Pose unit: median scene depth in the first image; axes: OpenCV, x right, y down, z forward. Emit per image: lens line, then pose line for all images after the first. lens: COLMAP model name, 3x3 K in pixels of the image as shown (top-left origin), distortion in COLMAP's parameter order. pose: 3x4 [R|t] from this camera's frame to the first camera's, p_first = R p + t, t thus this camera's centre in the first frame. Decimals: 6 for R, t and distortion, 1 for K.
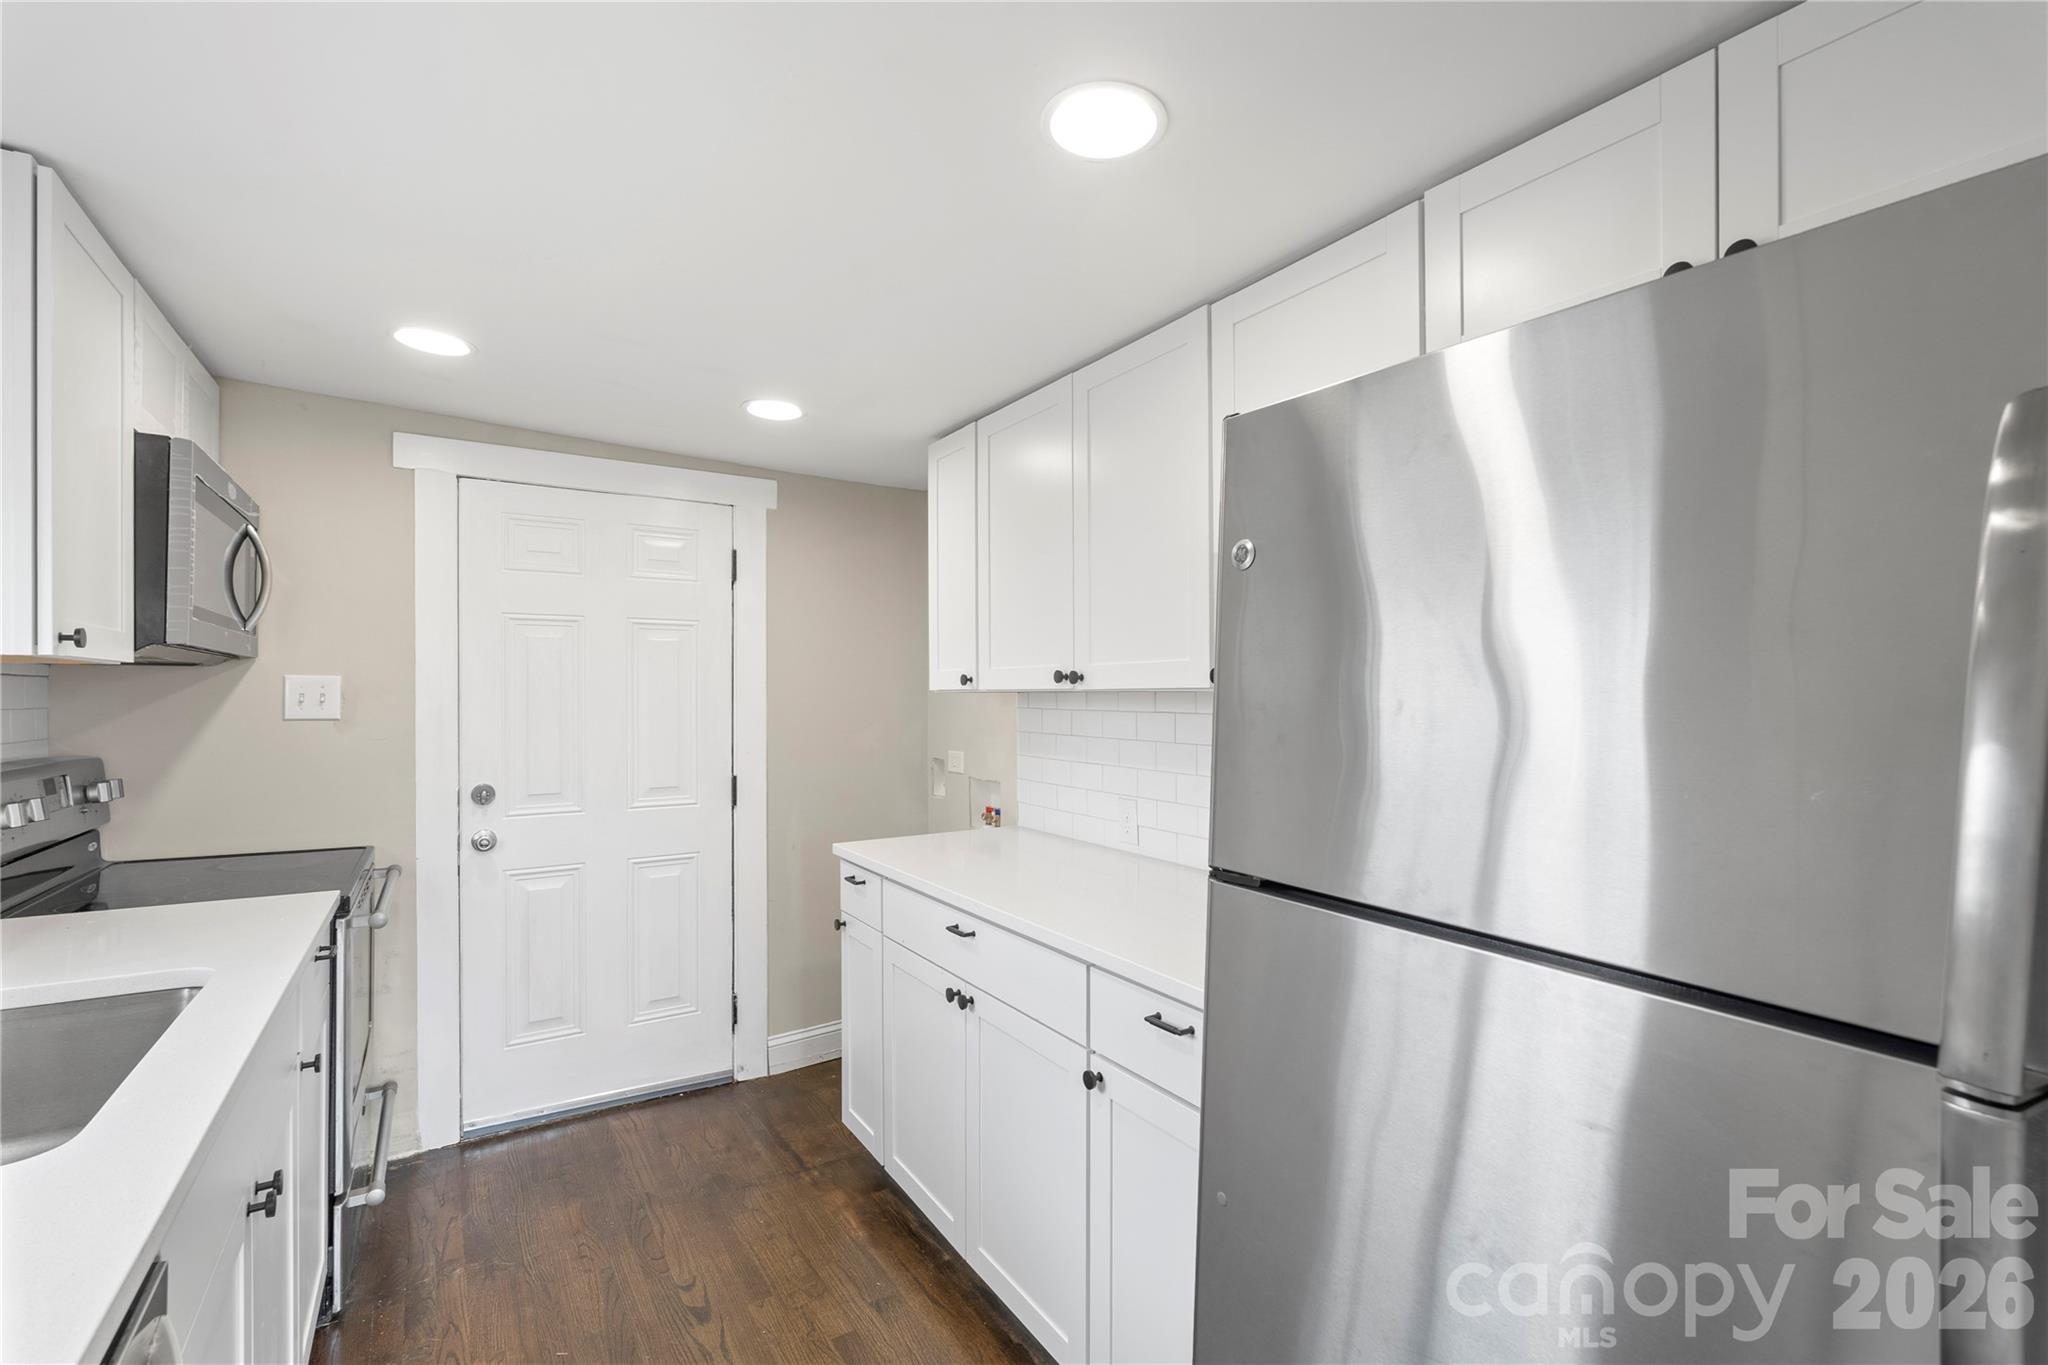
lens RADIAL K [[904.6, 0, 1036.9], [0, 904.6, 692.2], [0, 0, 1]] dist [-0.000297, -0.000237]
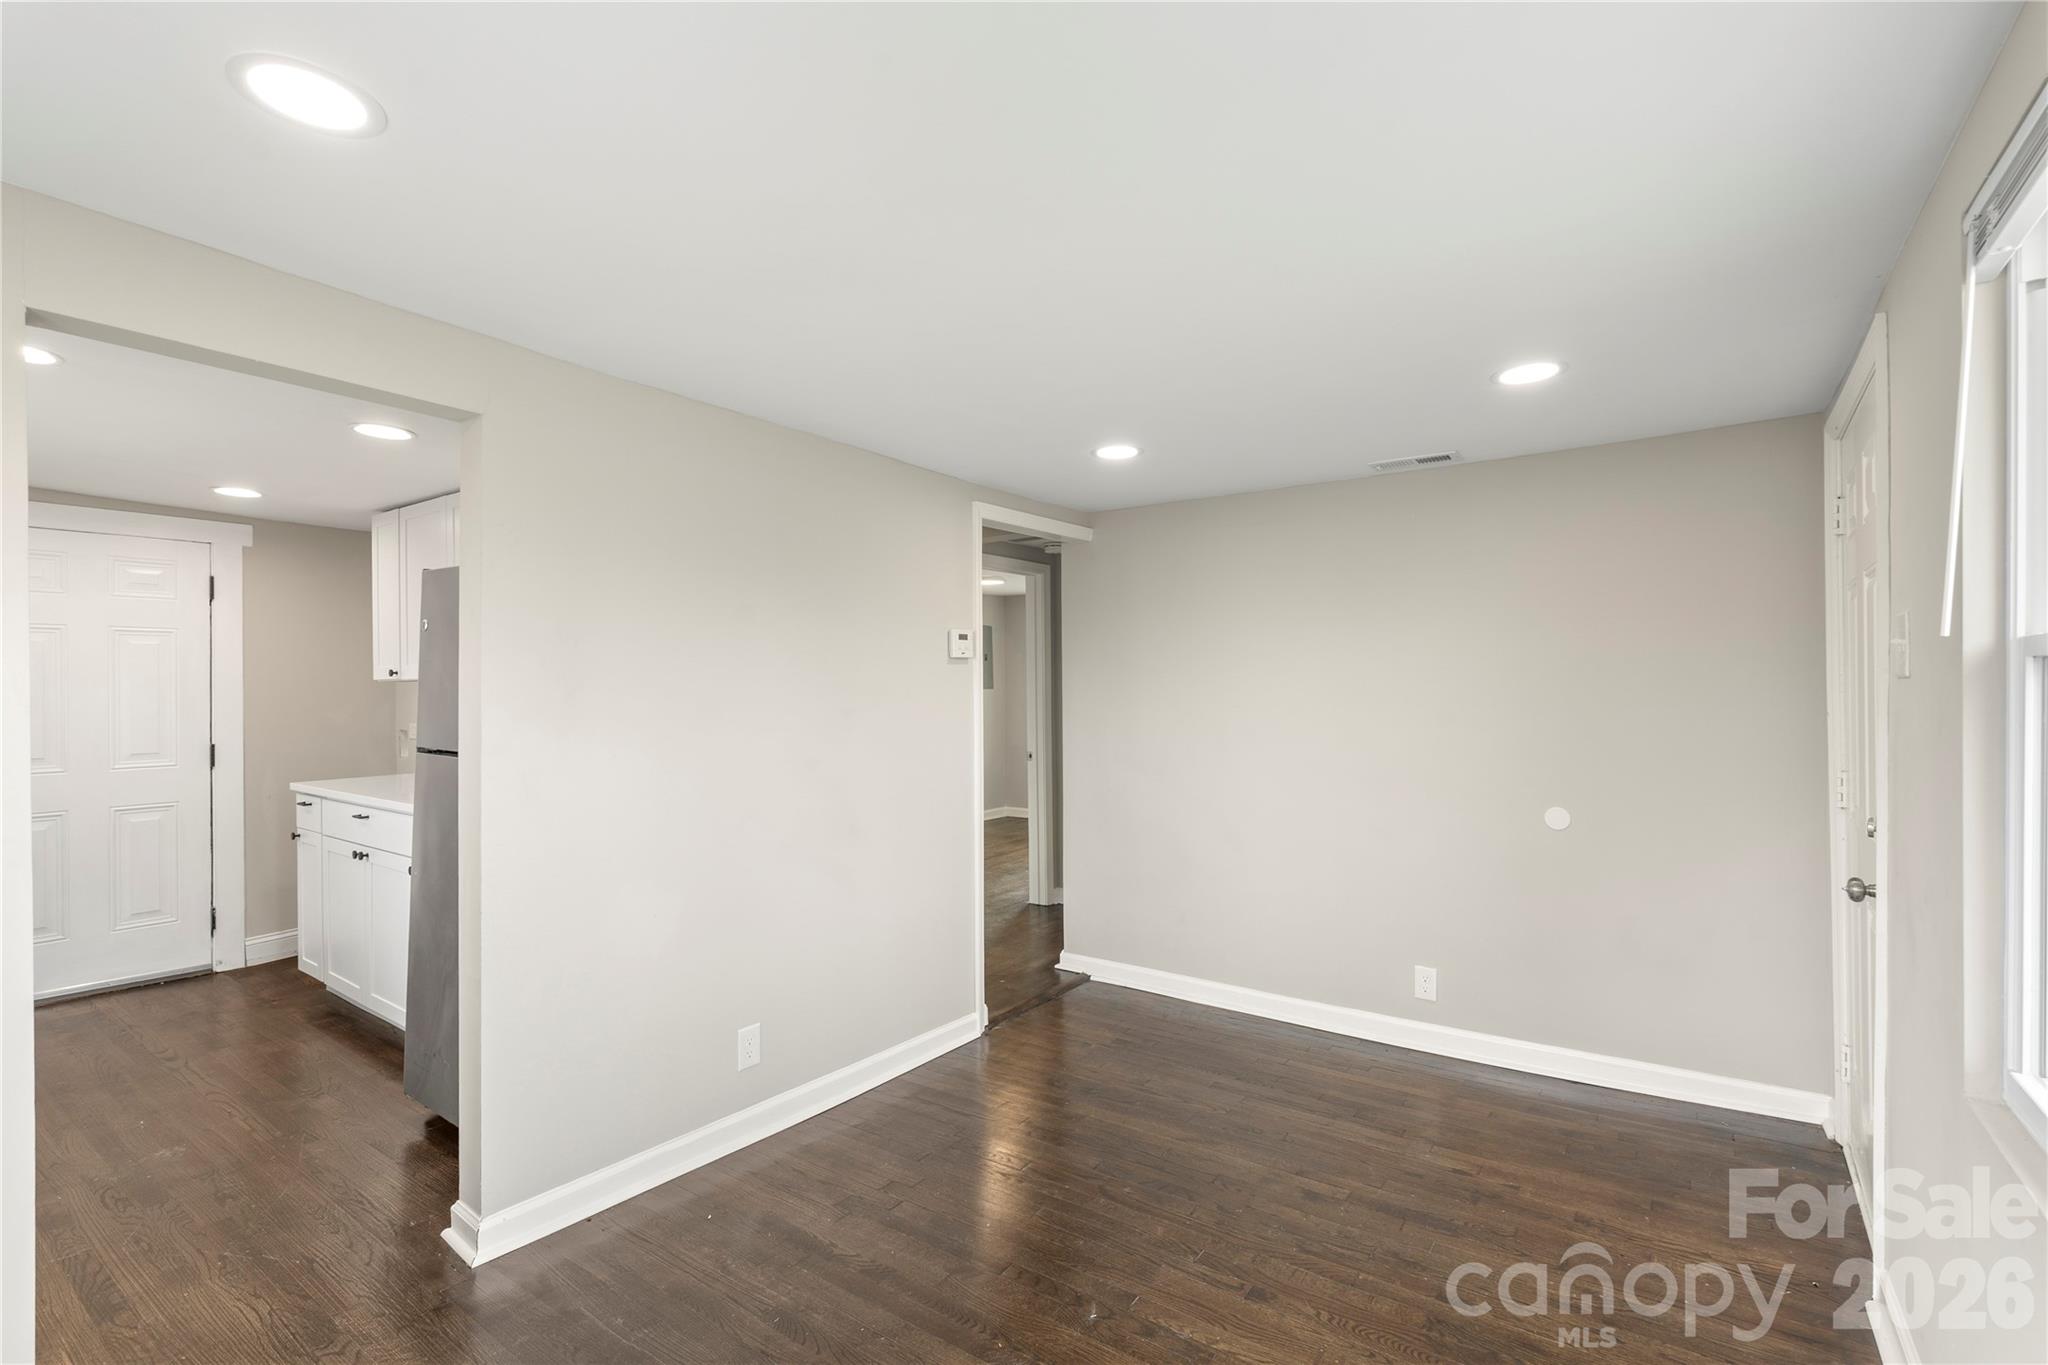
lens RADIAL K [[909.6, 0, 1031.1], [0, 909.6, 694.1], [0, 0, 1]] dist [0.000344, -0.000022]
pose [[0.931401, 0.000403, 0.363994, 0.322662], [-0.000588, 1.000000, 0.000397, 0.018690], [-0.363993, -0.000584, 0.931401, -0.740302]]
